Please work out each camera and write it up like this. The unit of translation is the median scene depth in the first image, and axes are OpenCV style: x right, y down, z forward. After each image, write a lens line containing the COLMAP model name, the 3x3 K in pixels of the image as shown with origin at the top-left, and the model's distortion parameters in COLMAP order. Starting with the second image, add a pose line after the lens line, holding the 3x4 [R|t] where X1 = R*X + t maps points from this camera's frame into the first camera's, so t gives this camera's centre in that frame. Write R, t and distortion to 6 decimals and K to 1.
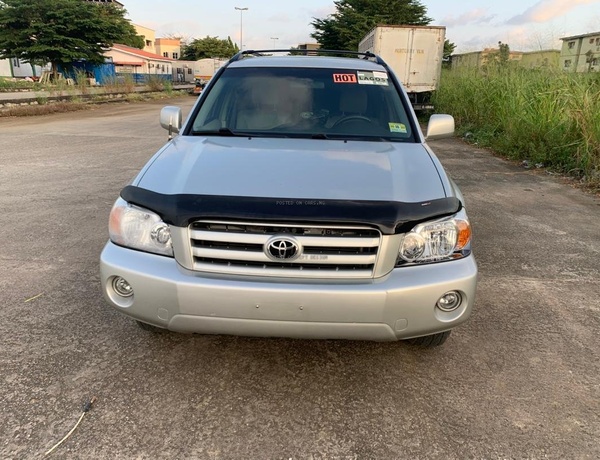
lens RADIAL K [[497.1, 0, 300.0], [0, 497.1, 230.0], [0, 0, 1]] dist [-0.001637, -0.007383]
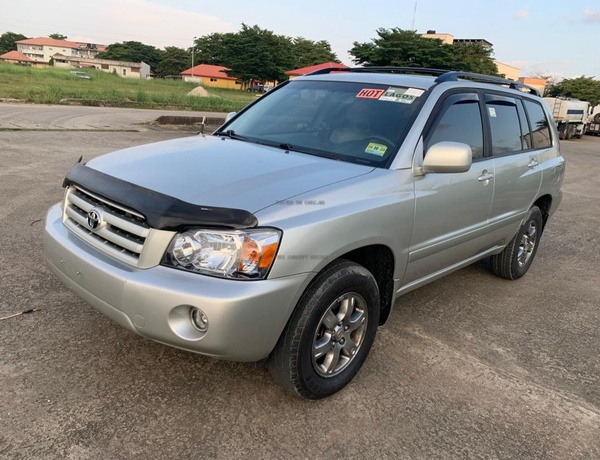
lens RADIAL K [[497.1, 0, 300.0], [0, 497.1, 230.0], [0, 0, 1]] dist [-0.001637, -0.007383]
pose [[0.738386, 0.208302, -0.641402, 0.173486], [-0.255785, 0.966538, 0.019431, -0.013608], [0.623987, 0.149714, 0.766959, 0.071601]]
